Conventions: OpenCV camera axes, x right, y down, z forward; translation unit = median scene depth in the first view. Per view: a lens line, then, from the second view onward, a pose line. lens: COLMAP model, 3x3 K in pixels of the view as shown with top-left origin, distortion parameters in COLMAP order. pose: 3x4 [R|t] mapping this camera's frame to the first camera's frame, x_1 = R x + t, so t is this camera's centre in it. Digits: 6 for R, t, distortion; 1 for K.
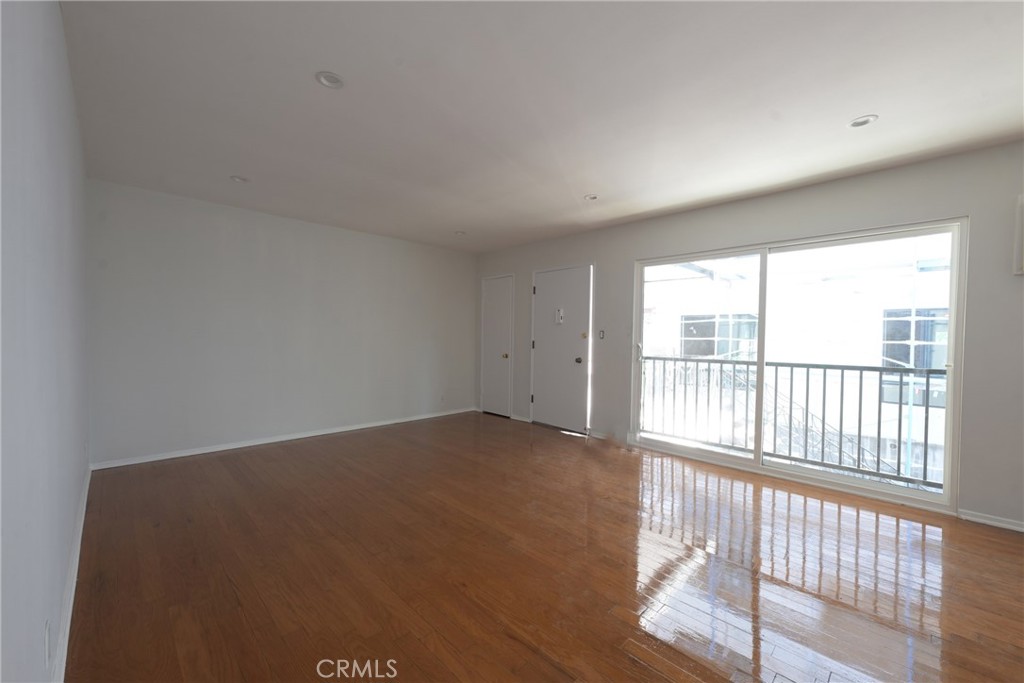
lens RADIAL K [[419.5, 0, 512.0], [0, 419.5, 341.5], [0, 0, 1]] dist [-0.000734, -0.000037]
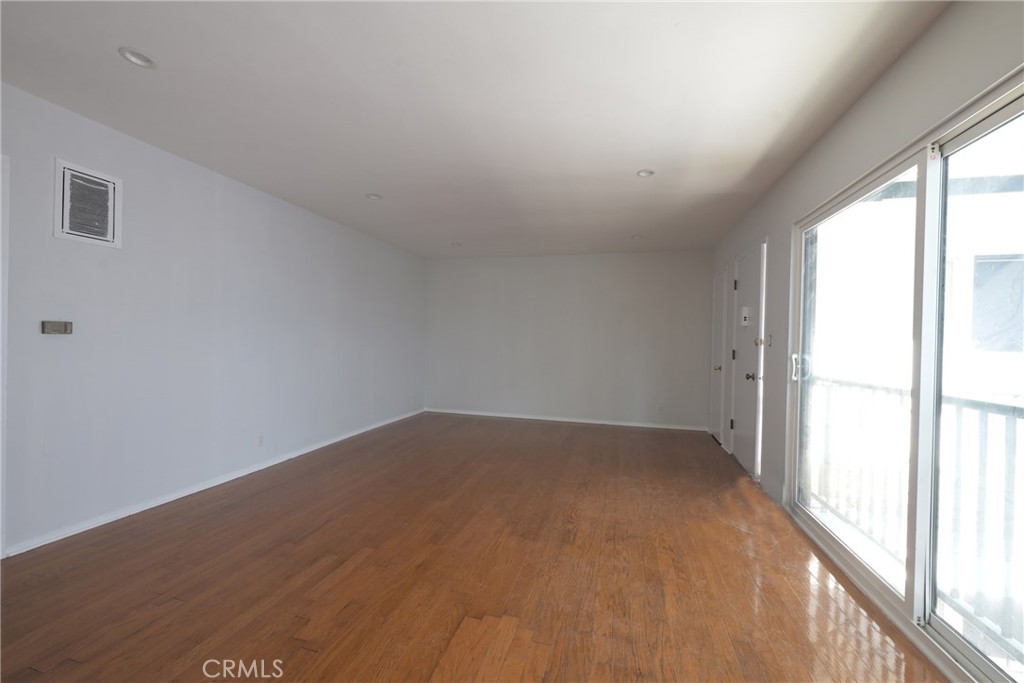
lens RADIAL K [[411.0, 0, 489.7], [0, 411.0, 340.9], [0, 0, 1]] dist [-0.000925, -0.000064]
pose [[0.456768, -0.003747, -0.889578, 0.591643], [-0.024669, 0.999553, -0.016877, 0.006553], [0.889244, 0.029654, 0.456472, 0.283182]]
